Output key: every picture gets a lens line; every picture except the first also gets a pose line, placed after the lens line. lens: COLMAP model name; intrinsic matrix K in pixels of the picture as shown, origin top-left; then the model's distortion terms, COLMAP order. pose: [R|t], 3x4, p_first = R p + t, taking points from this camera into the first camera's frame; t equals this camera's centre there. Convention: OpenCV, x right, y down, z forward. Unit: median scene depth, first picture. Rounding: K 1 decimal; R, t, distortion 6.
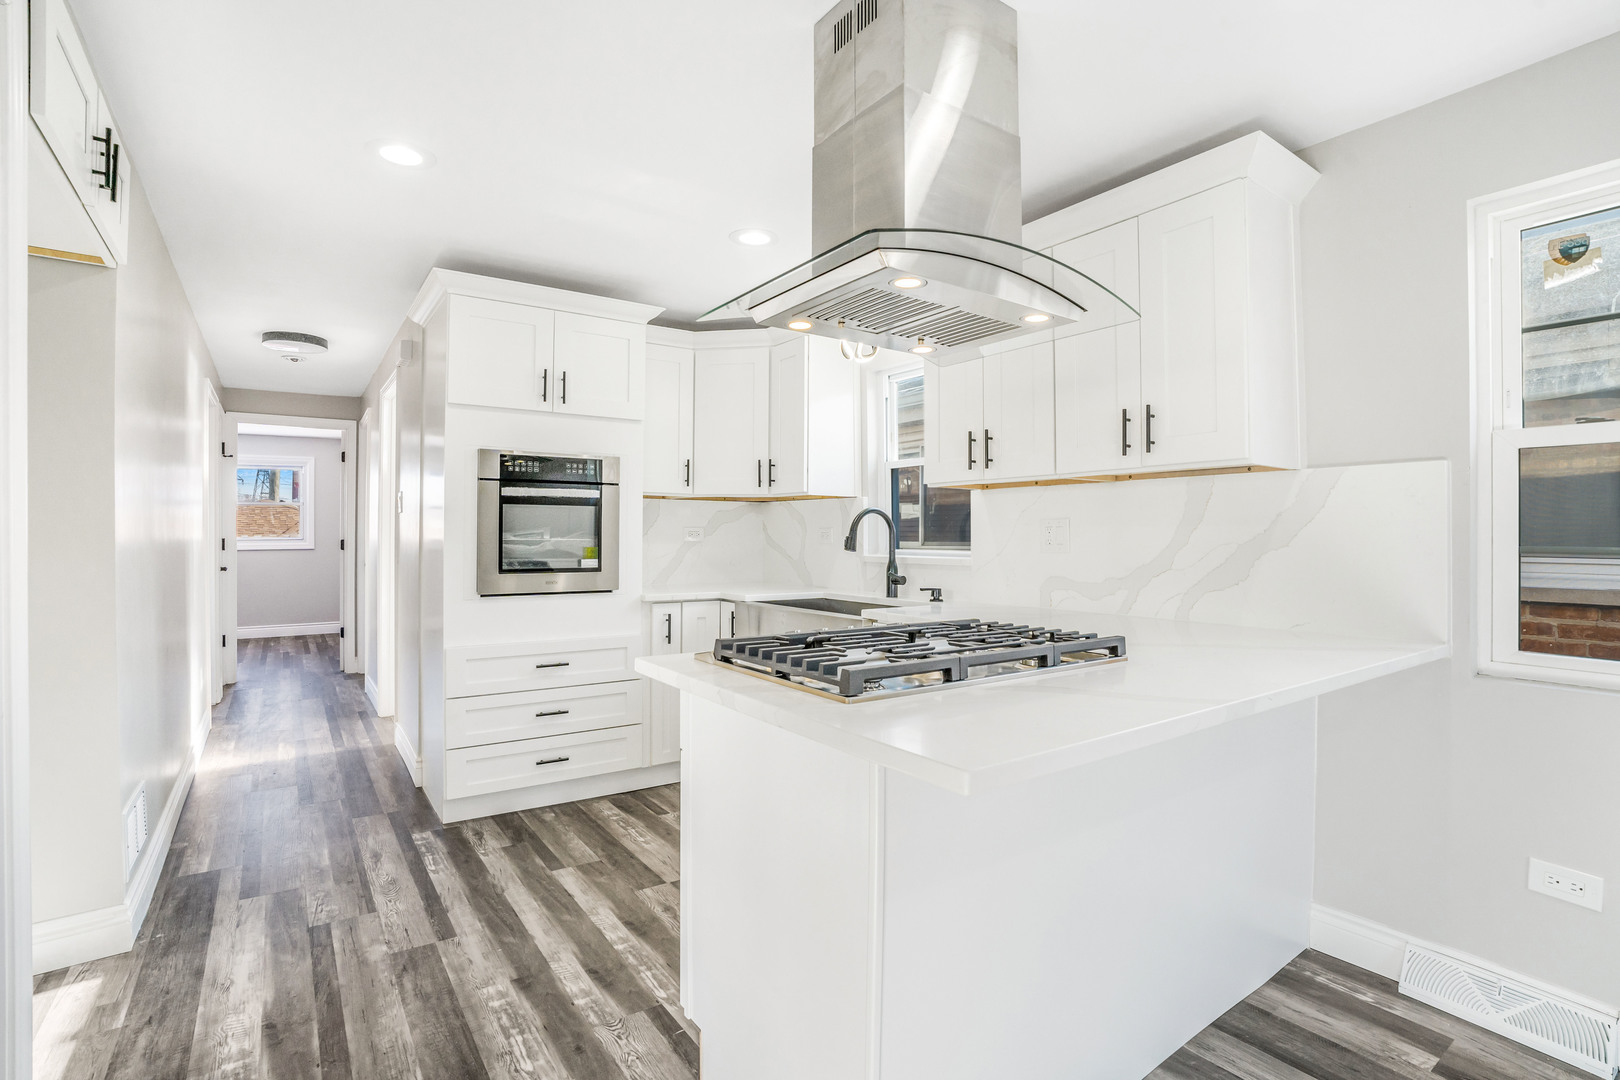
lens RADIAL K [[773.0, 0, 810.0], [0, 773.0, 540.0], [0, 0, 1]] dist [-0.071205, 0.021755]
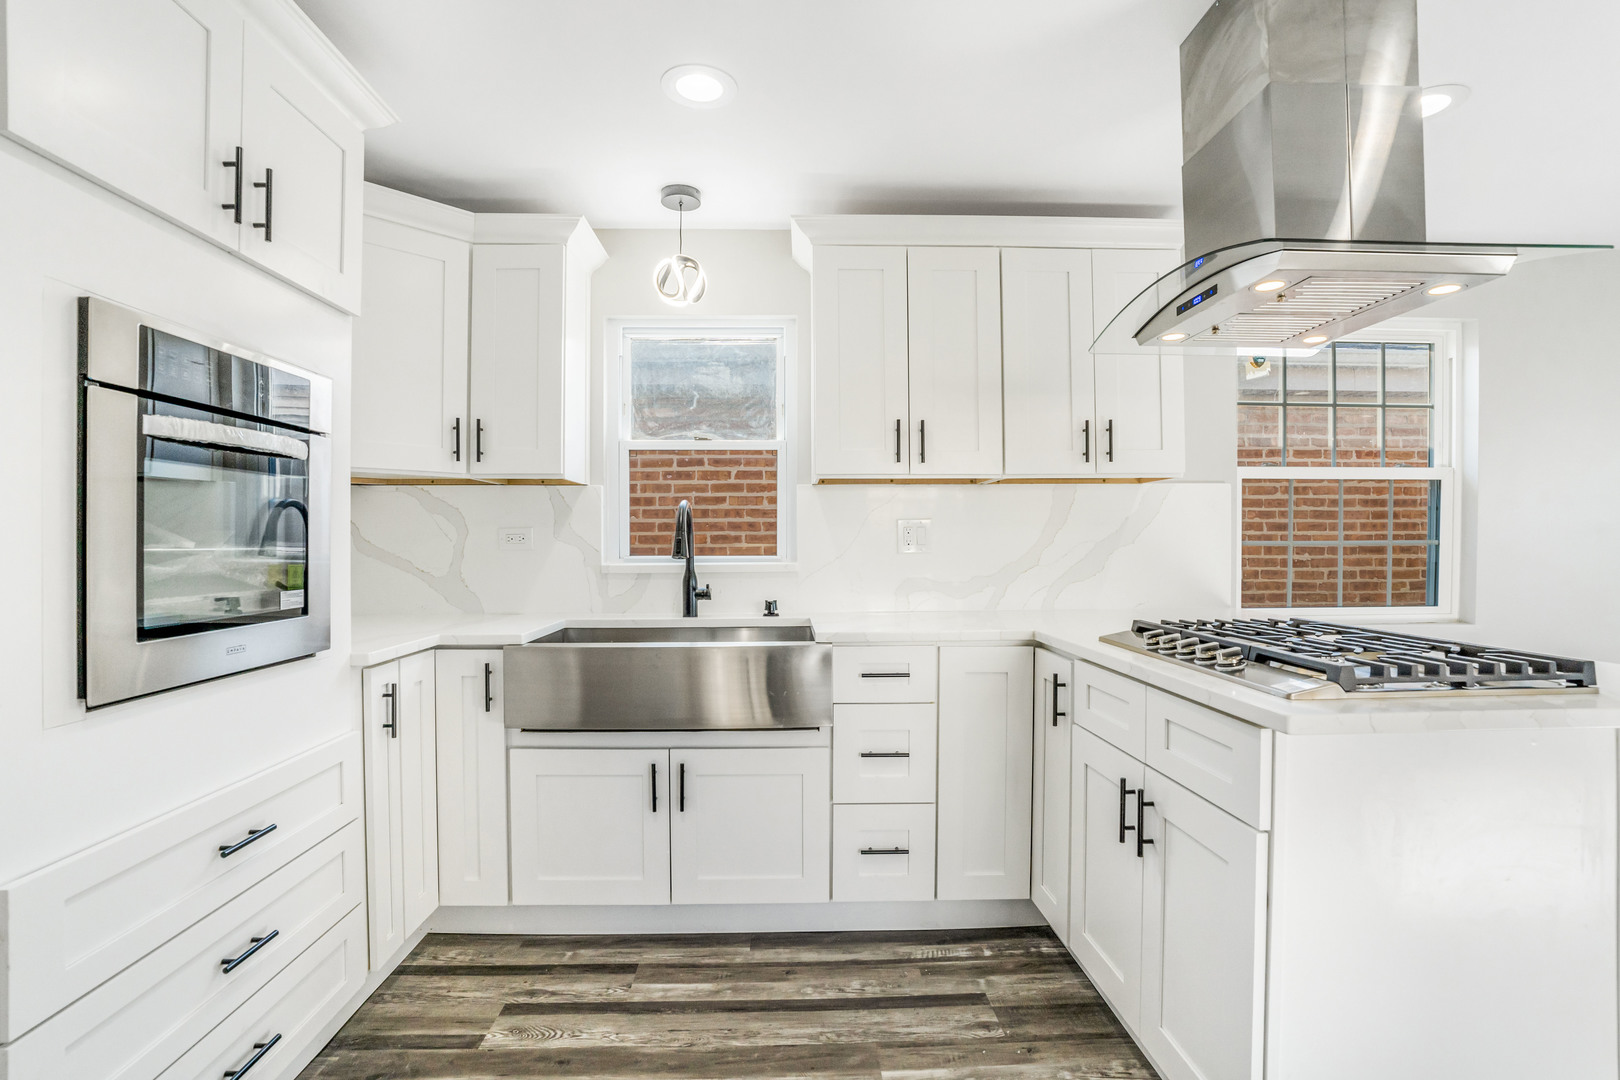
lens RADIAL K [[773.0, 0, 810.0], [0, 773.0, 540.0], [0, 0, 1]] dist [-0.071205, 0.021755]
pose [[0.548445, -0.006268, 0.836163, -0.494426], [0.010973, 0.999940, 0.000299, -0.002260], [-0.836115, 0.009011, 0.548481, 0.489442]]
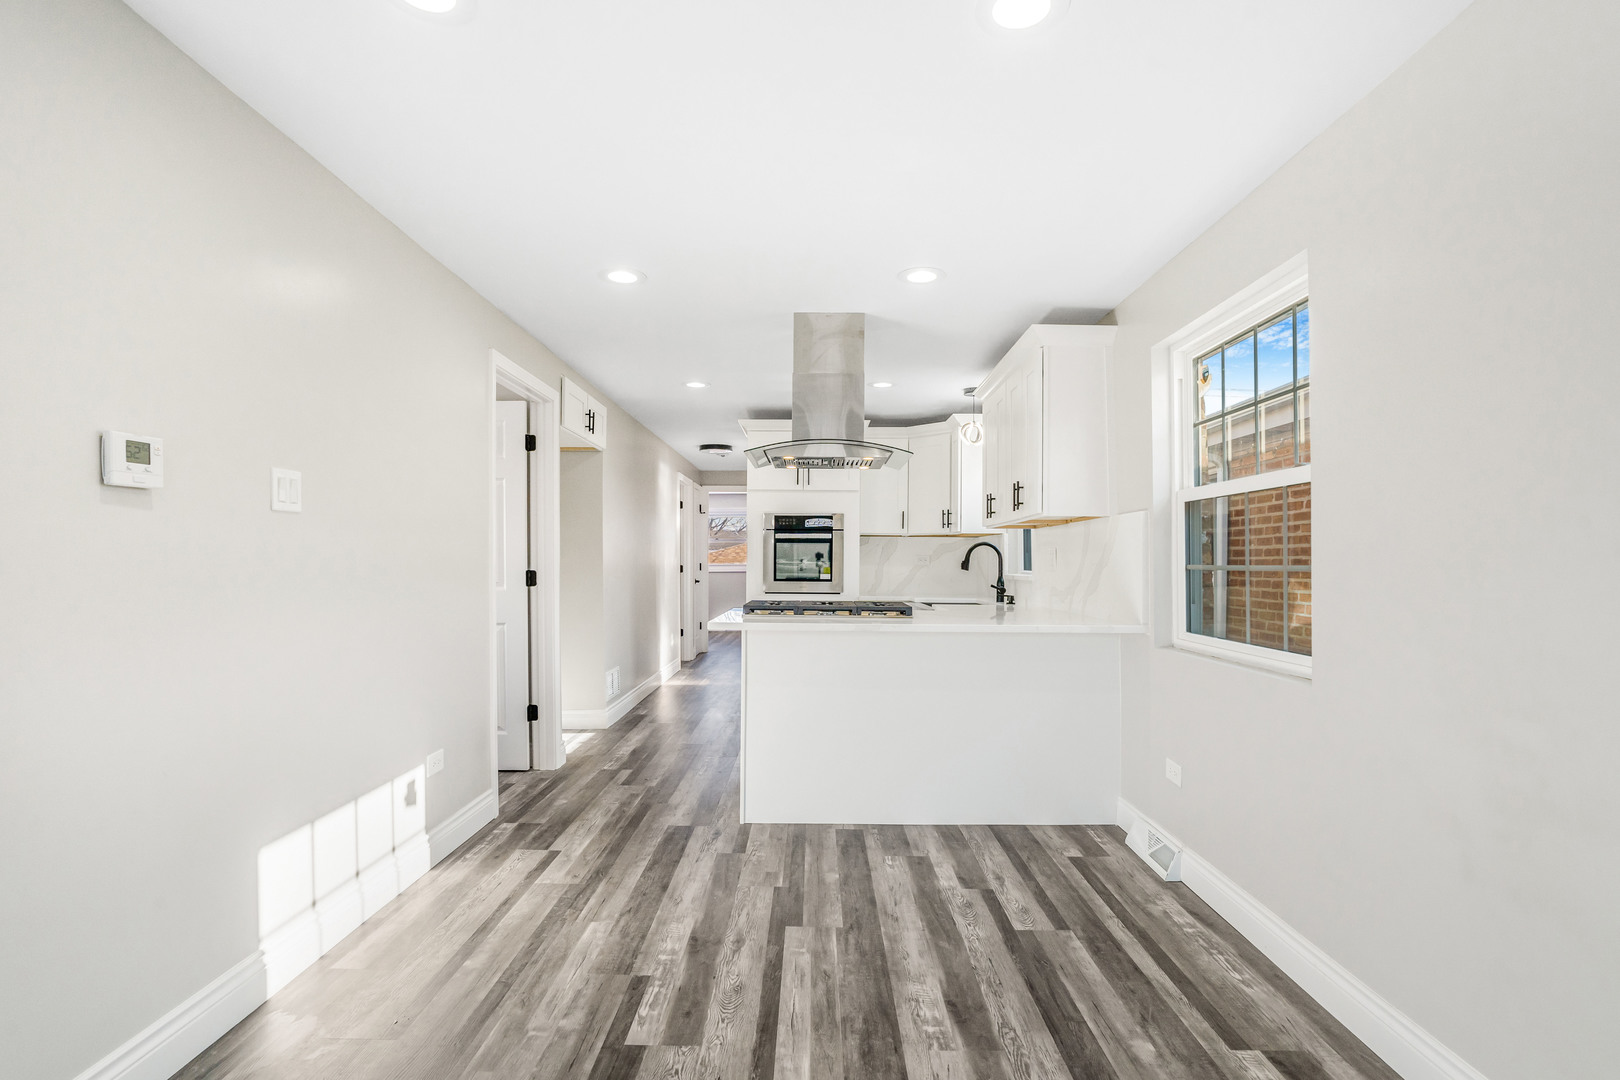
lens RADIAL K [[813.0, 0, 810.0], [0, 813.0, 540.0], [0, 0, 1]] dist [0.051609, 0.026235]
pose [[0.820339, -0.013057, -0.571729, 0.716987], [-0.007899, 0.999385, -0.034159, 0.011314], [0.571823, 0.032538, 0.819731, -0.500249]]
